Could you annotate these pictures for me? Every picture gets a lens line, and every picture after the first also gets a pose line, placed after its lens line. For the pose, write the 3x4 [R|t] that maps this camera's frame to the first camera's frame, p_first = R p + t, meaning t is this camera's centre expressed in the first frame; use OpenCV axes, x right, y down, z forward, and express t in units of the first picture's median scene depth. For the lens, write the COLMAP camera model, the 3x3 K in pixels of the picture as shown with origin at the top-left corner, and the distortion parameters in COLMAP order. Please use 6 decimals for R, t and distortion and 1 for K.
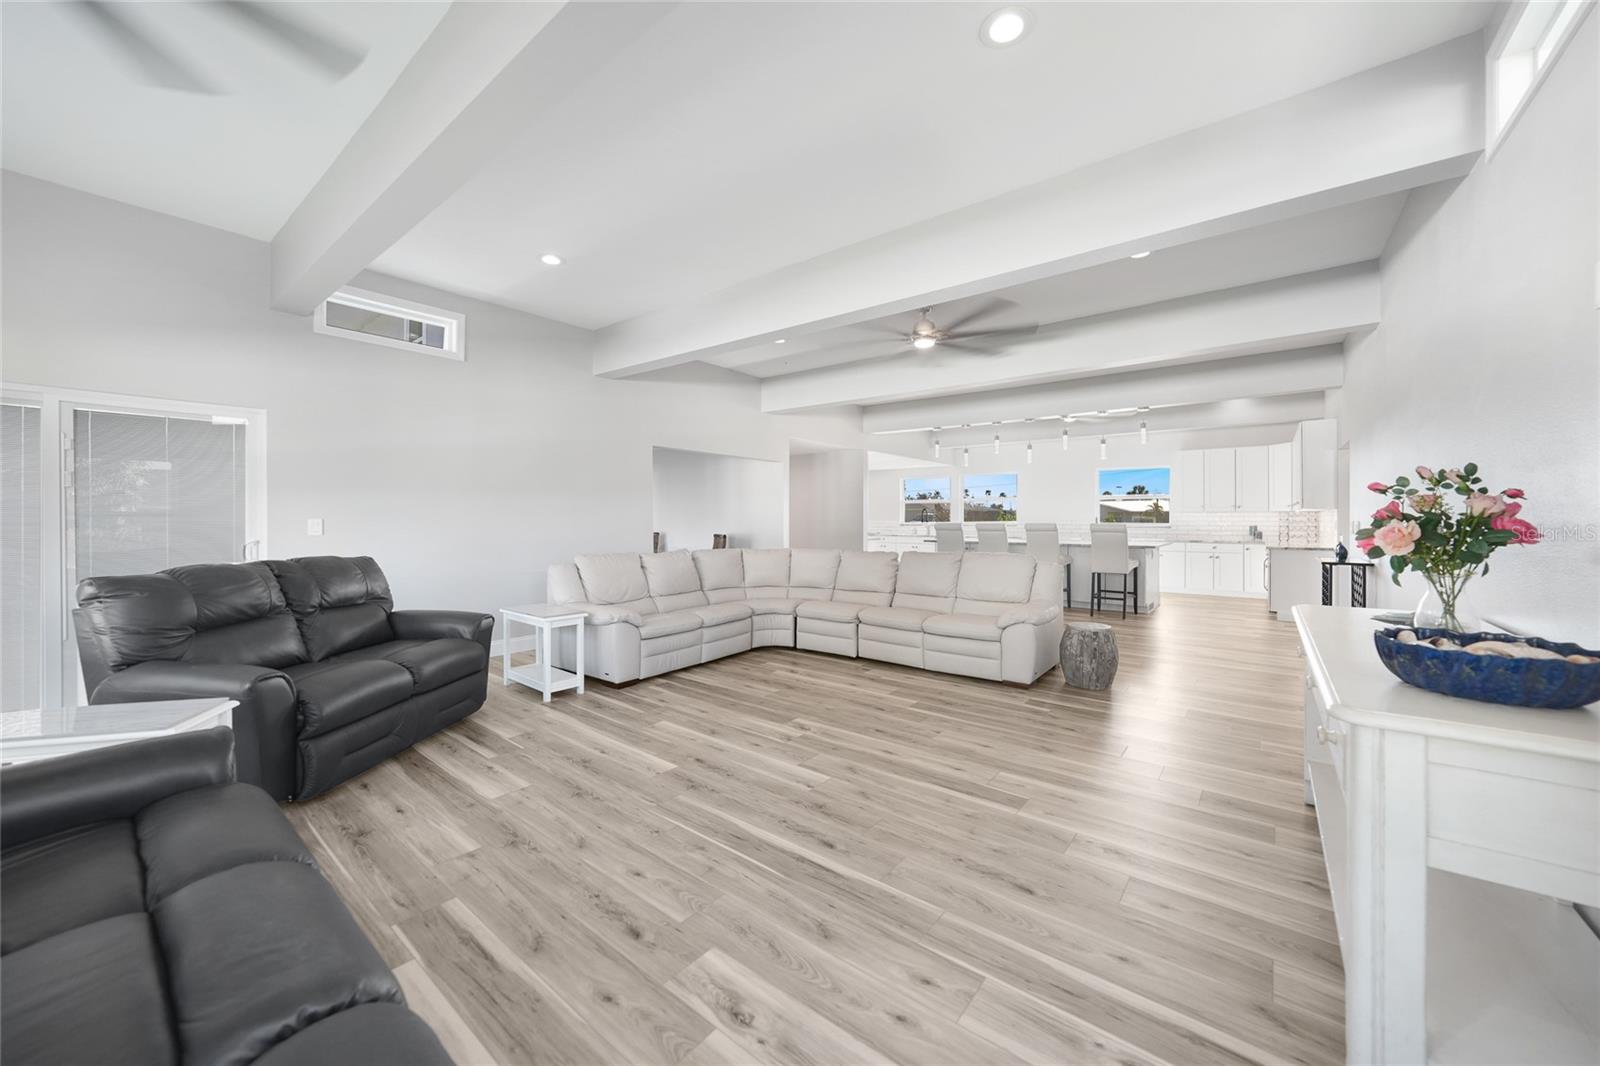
lens RADIAL K [[579.3, 0, 799.5], [0, 579.3, 516.5], [0, 0, 1]] dist [-0.000915, -0.000017]
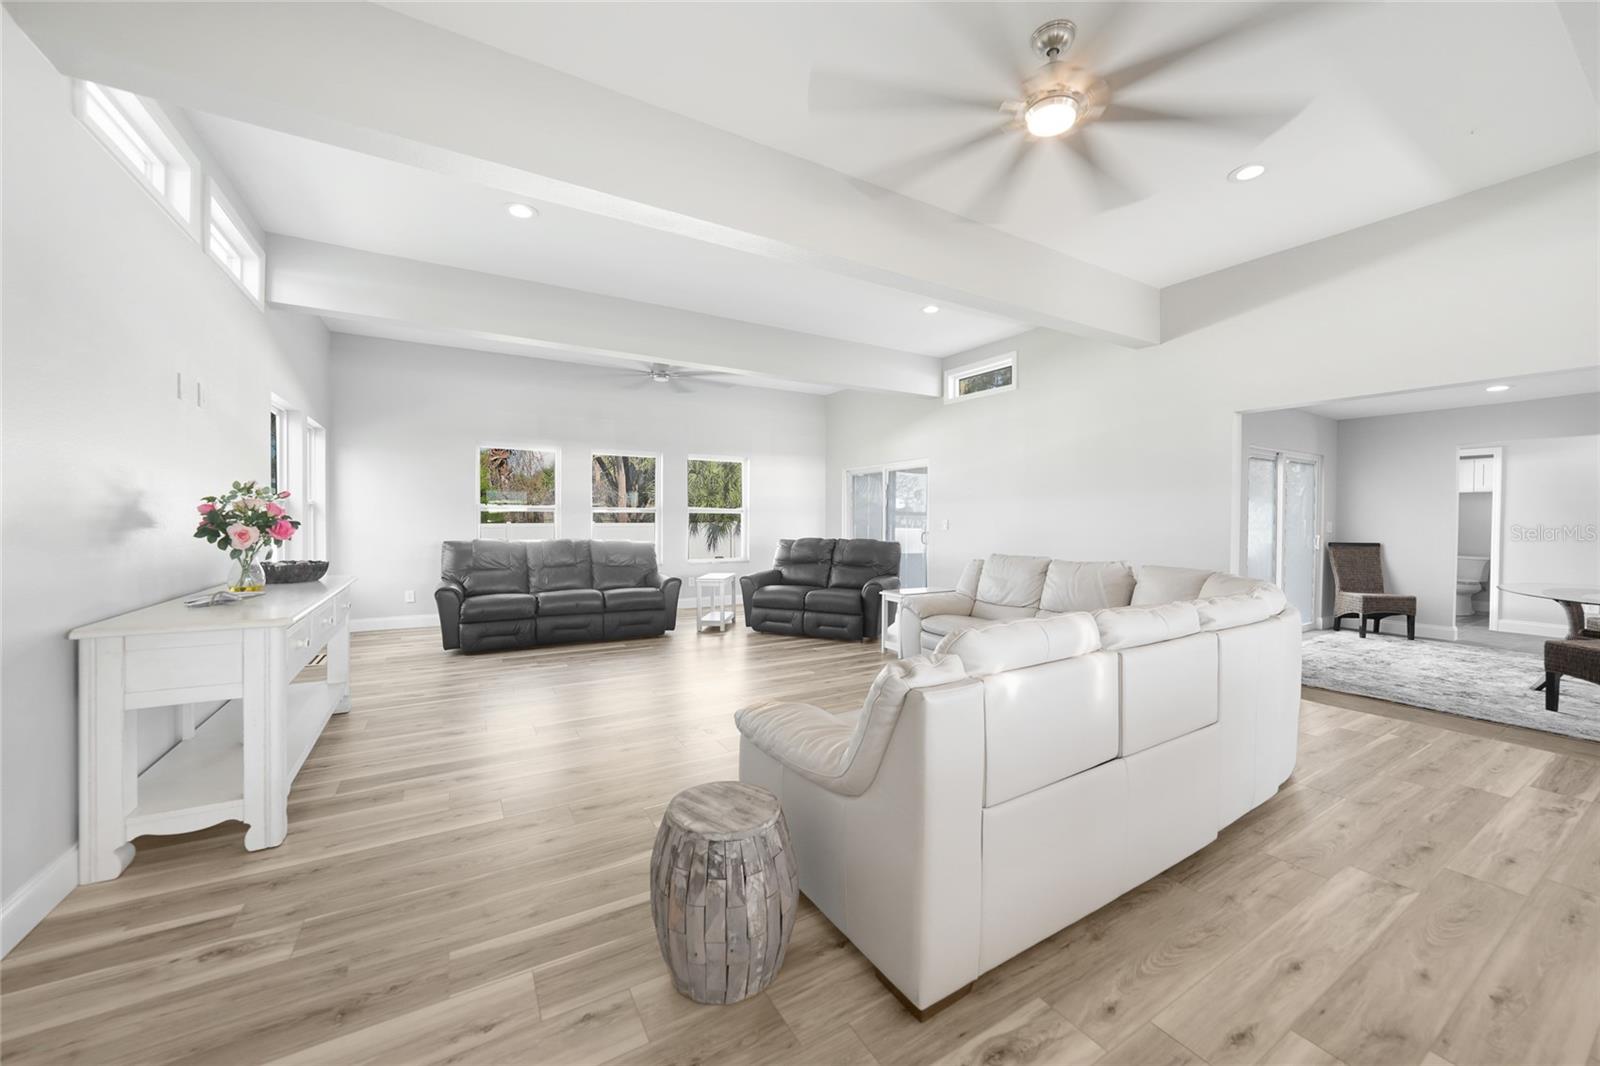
lens RADIAL K [[579.3, 0, 792.1], [0, 579.3, 531.6], [0, 0, 1]] dist [-0.000915, -0.000017]
pose [[-0.357805, 0.016094, -0.933658, 2.223422], [-0.002268, 0.999834, 0.018104, 0.033359], [0.933794, 0.008595, -0.357708, 3.187617]]
